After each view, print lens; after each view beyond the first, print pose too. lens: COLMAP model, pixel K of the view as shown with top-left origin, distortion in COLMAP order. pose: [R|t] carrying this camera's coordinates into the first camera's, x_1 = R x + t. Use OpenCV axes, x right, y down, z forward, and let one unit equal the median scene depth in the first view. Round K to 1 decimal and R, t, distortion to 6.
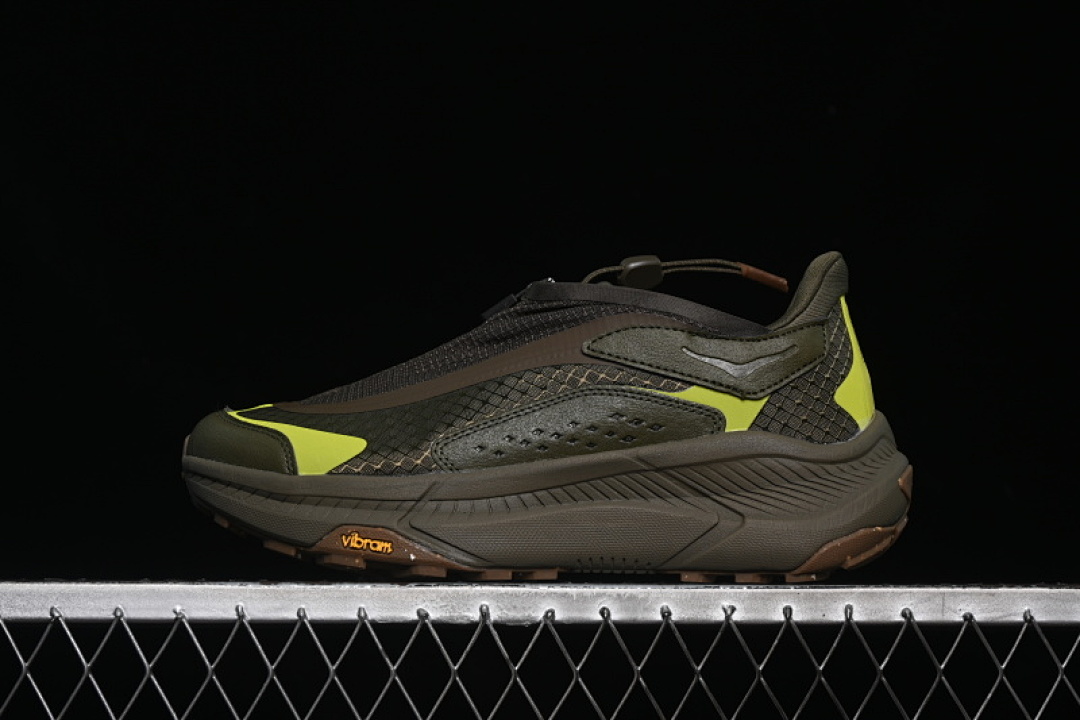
lens RADIAL K [[2529.4, 0, 536.2], [0, 2529.4, 361.8], [0, 0, 1]] dist [0.003539, 0.000000]
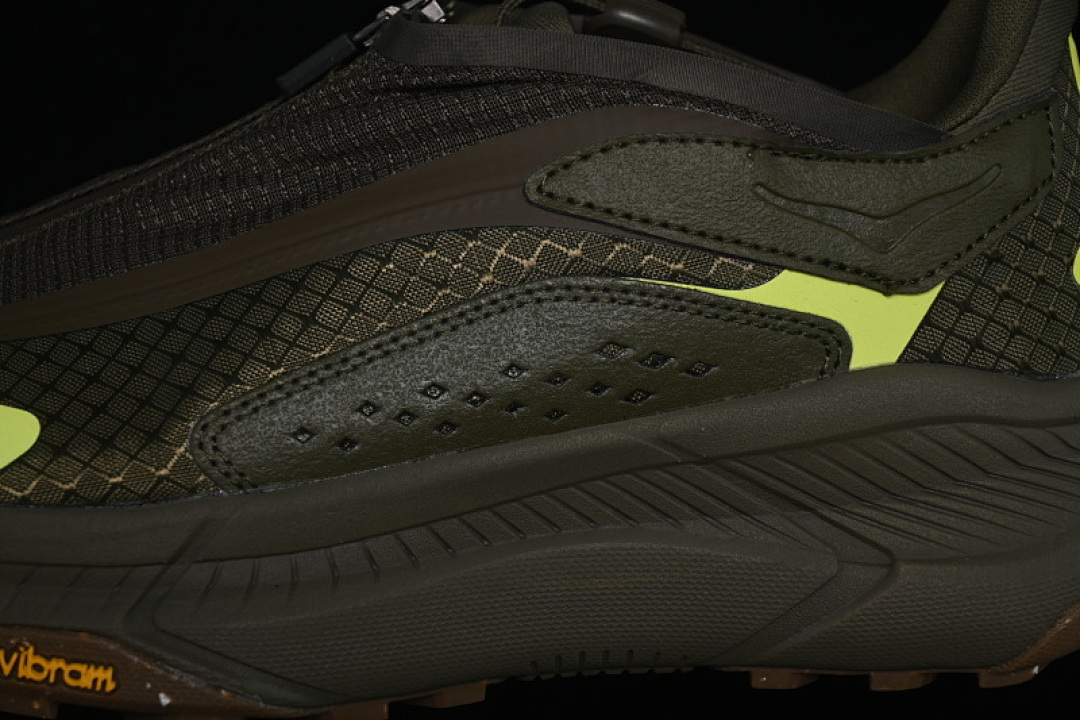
lens RADIAL K [[2529.4, 0, 536.3], [0, 2529.4, 362.9], [0, 0, 1]] dist [0.003539, 0.000000]
pose [[0.990575, -0.049293, 0.127790, -0.037642], [0.013828, 0.964220, 0.264743, -0.093130], [-0.136268, -0.260480, 0.955814, 0.578305]]
